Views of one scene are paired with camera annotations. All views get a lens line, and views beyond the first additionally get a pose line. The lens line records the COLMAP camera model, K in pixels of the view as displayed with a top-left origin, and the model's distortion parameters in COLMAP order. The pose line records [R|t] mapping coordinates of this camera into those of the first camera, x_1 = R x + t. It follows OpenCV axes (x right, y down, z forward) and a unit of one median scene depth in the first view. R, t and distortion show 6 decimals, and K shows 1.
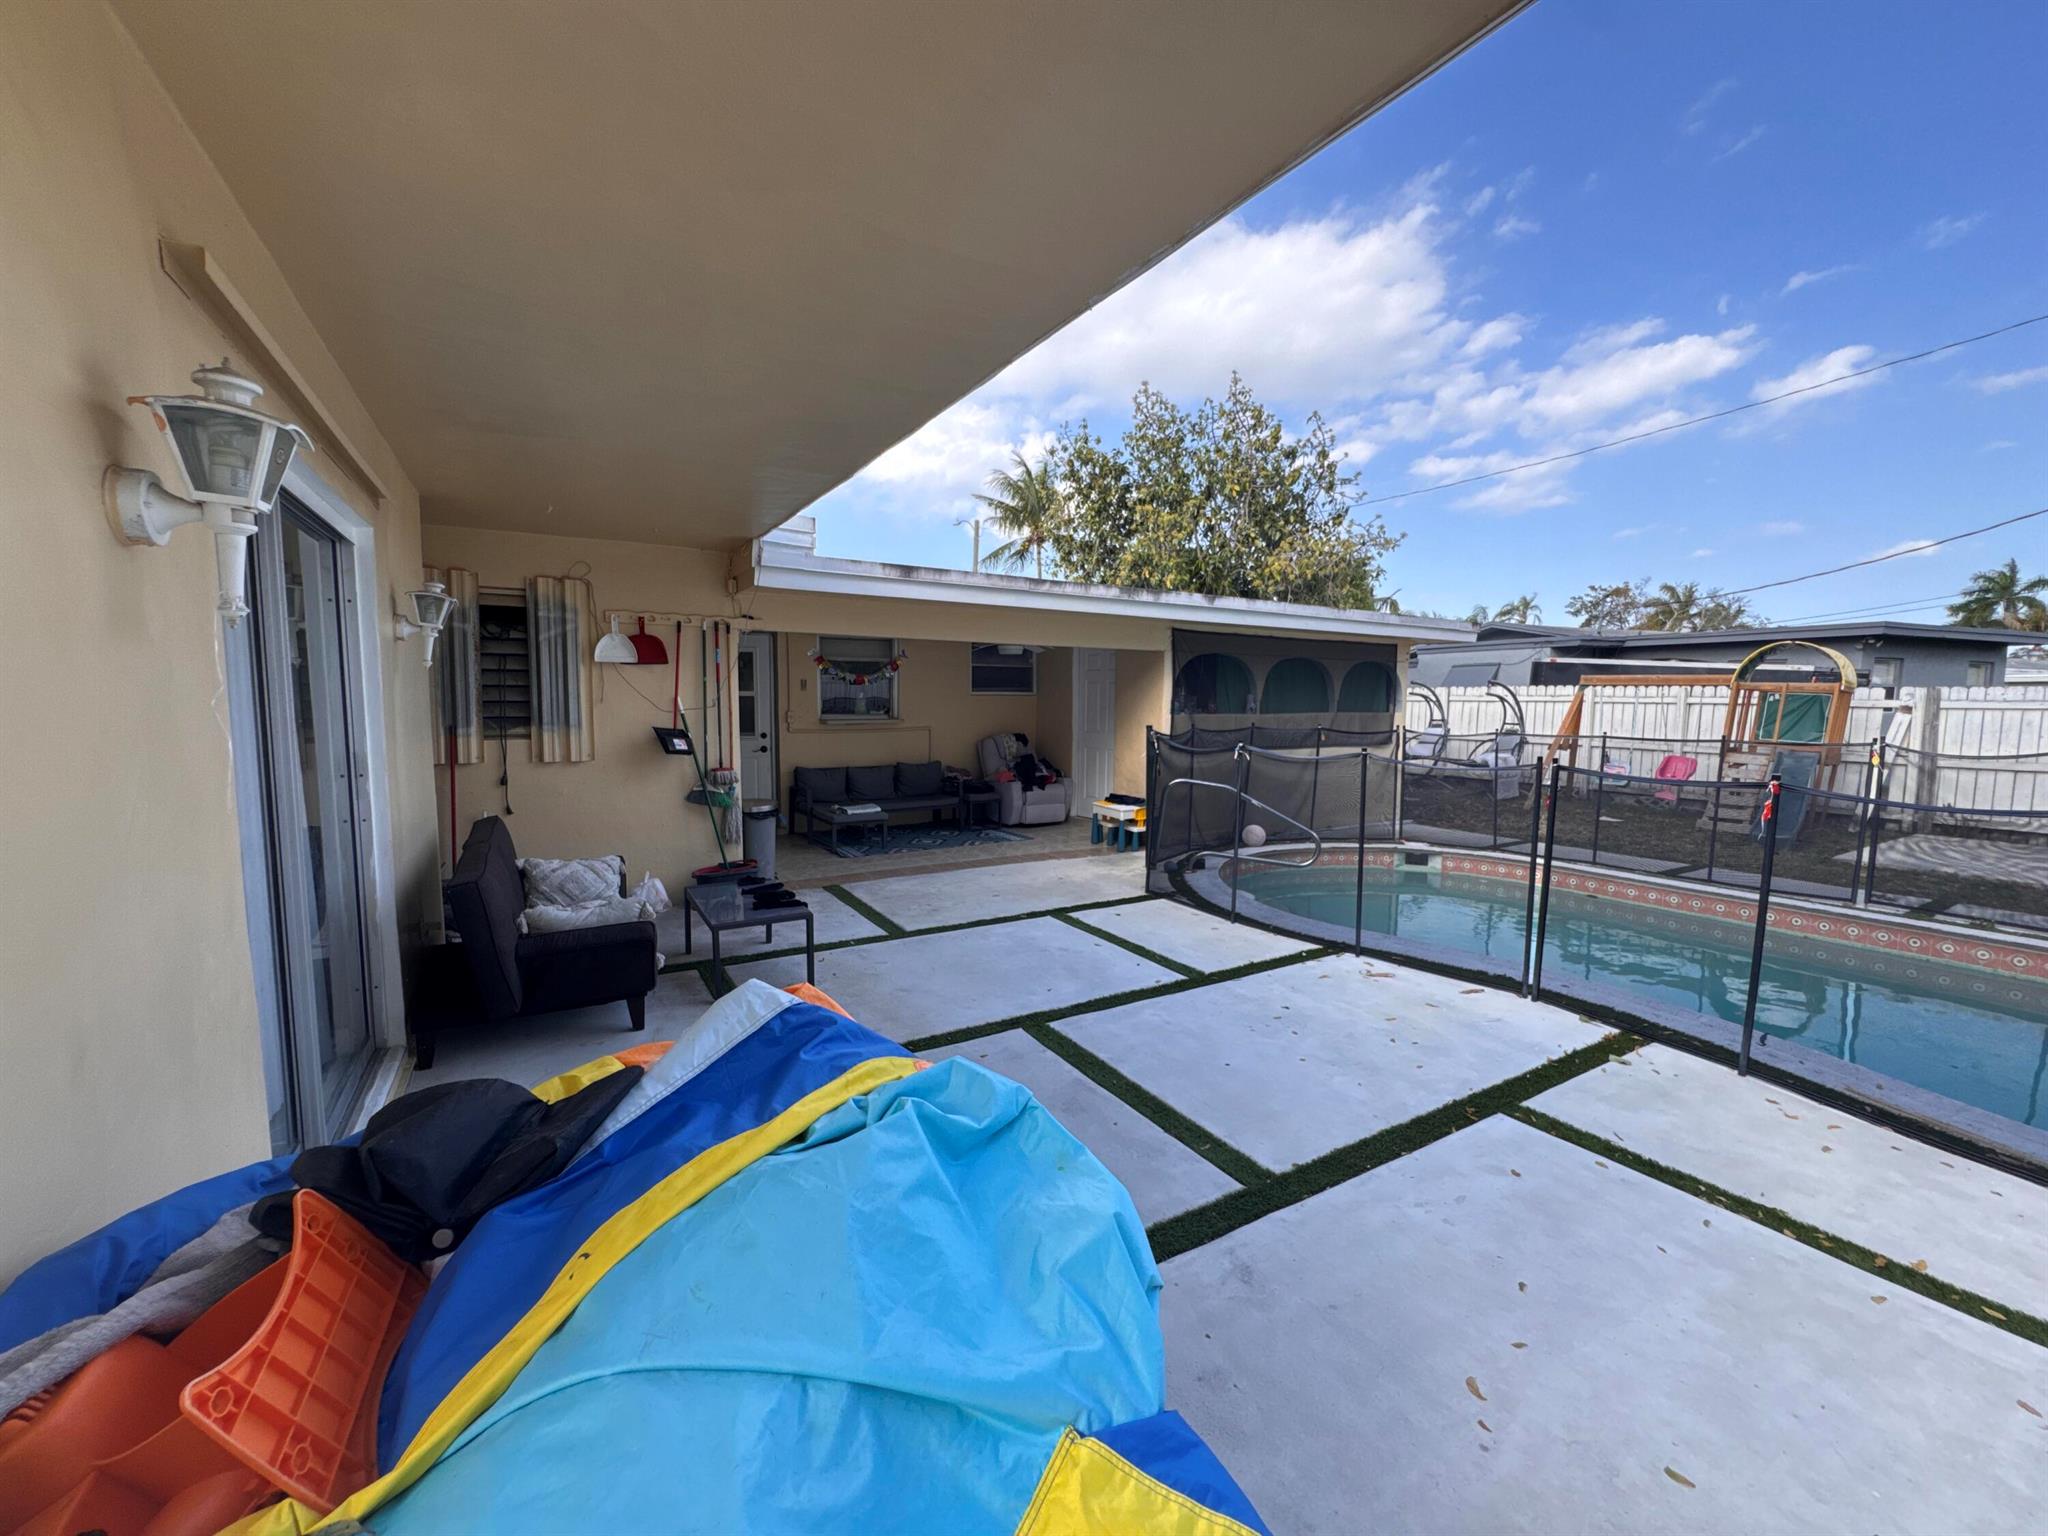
lens RADIAL K [[818.2, 0, 1017.8], [0, 818.2, 768.7], [0, 0, 1]] dist [-0.007832, 0.001409]
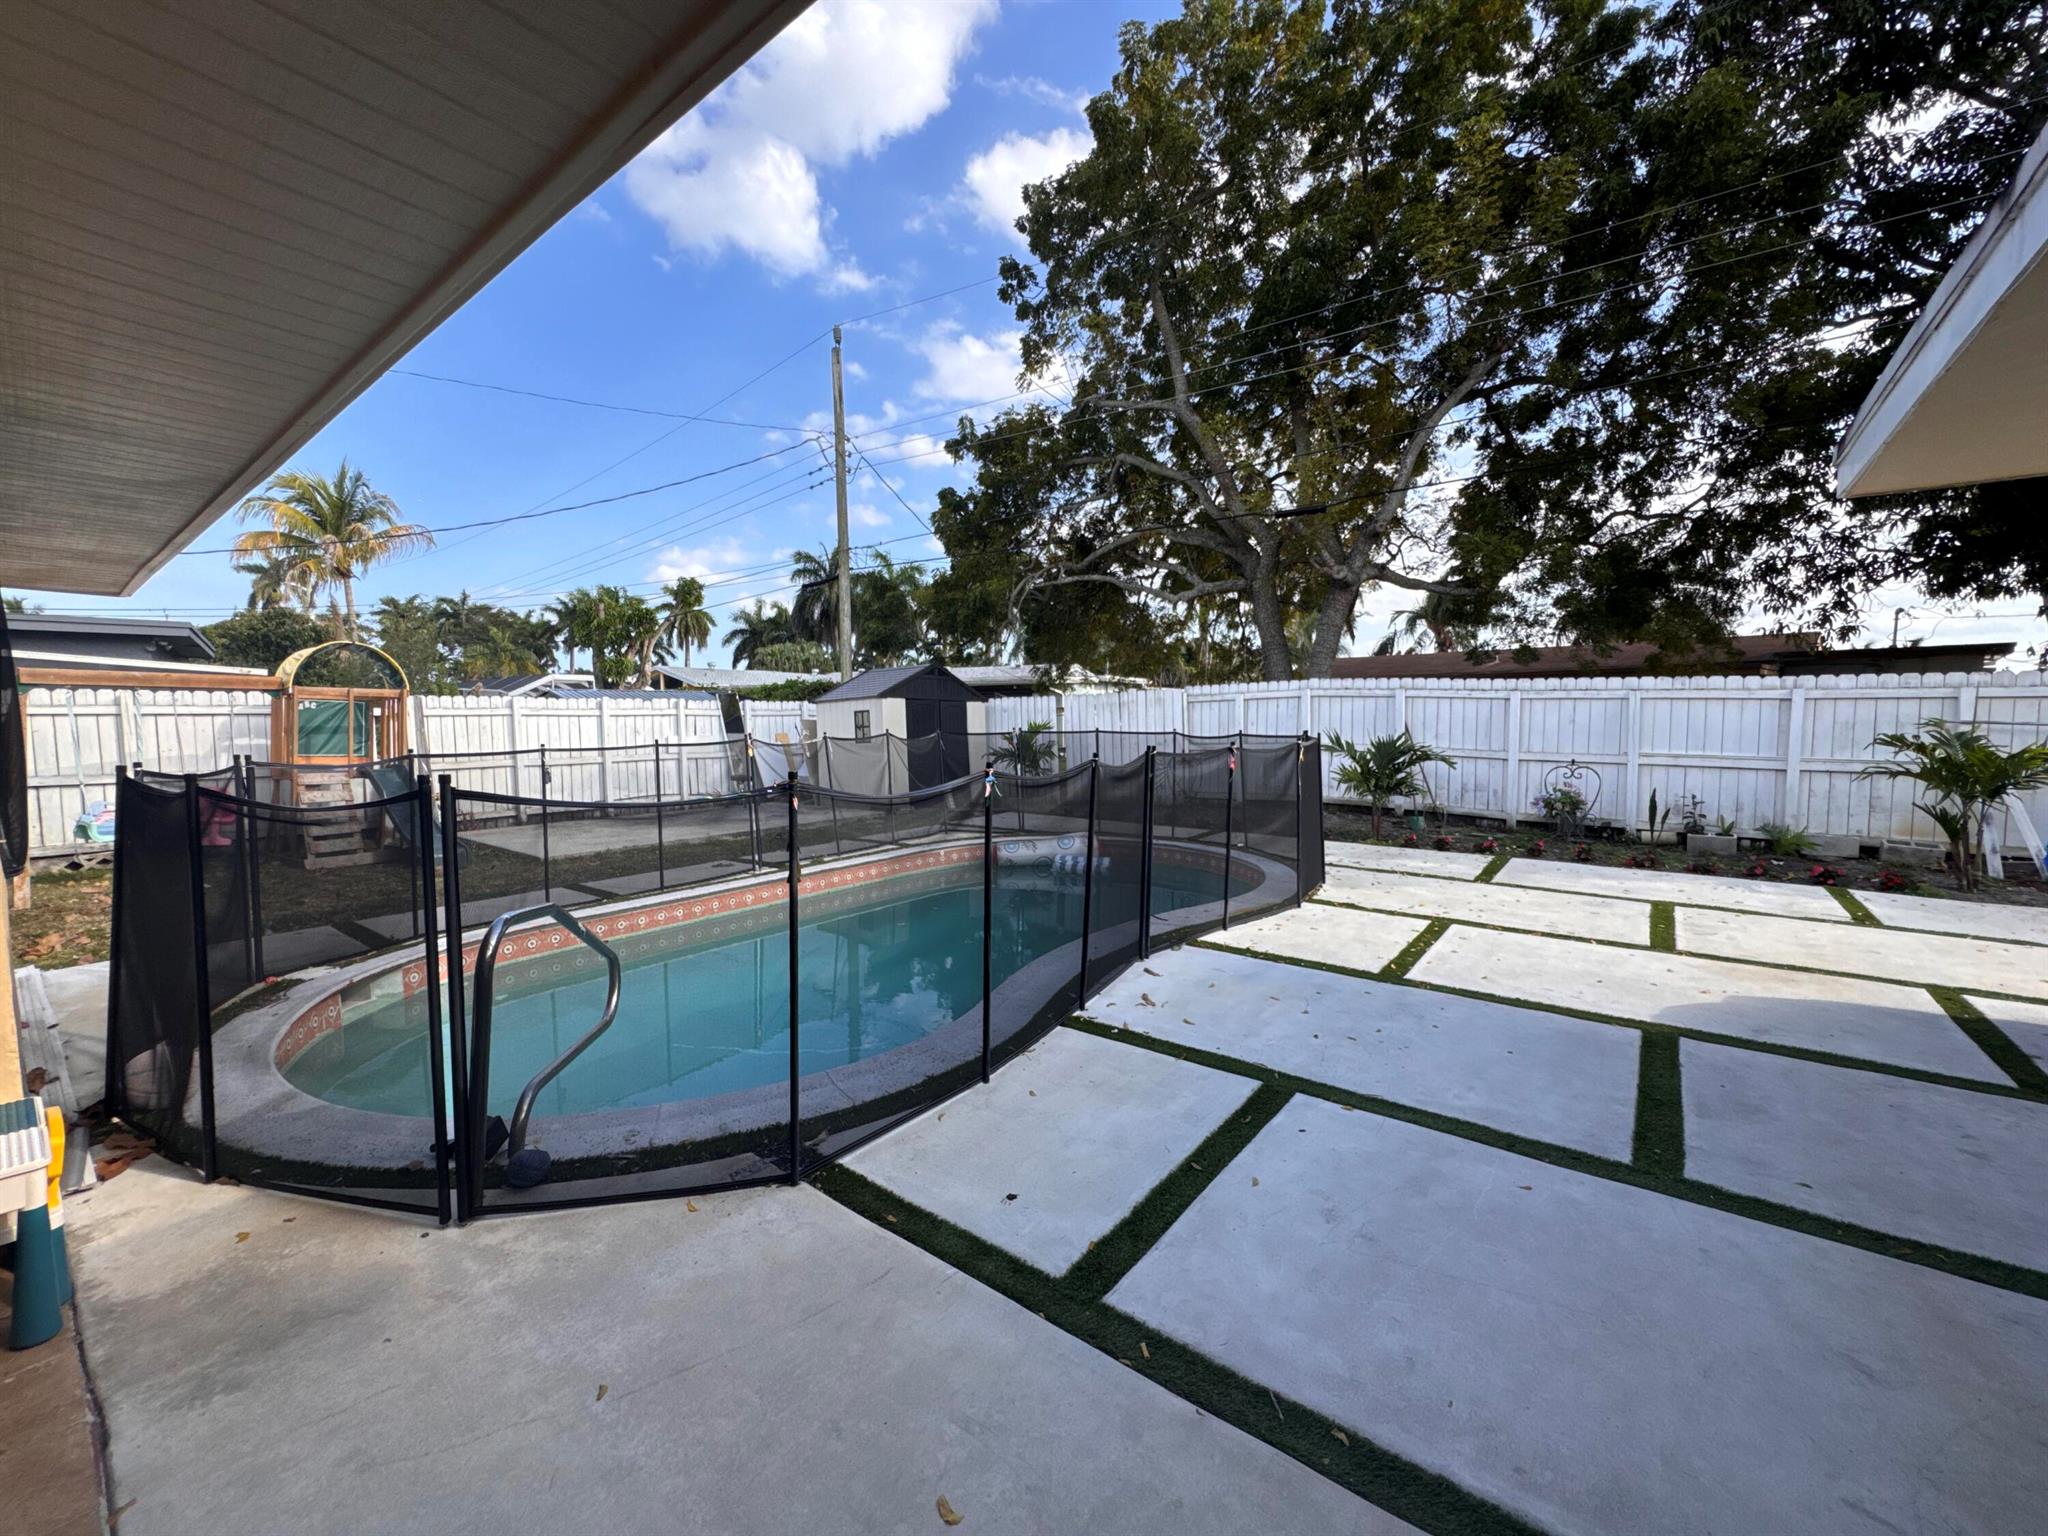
lens RADIAL K [[818.2, 0, 1012.0], [0, 818.2, 762.7], [0, 0, 1]] dist [-0.007832, 0.001409]
pose [[-0.366356, -0.059339, 0.928581, -0.323845], [0.087814, 0.991305, 0.097993, -0.108489], [-0.926322, 0.117443, -0.357959, 1.418802]]
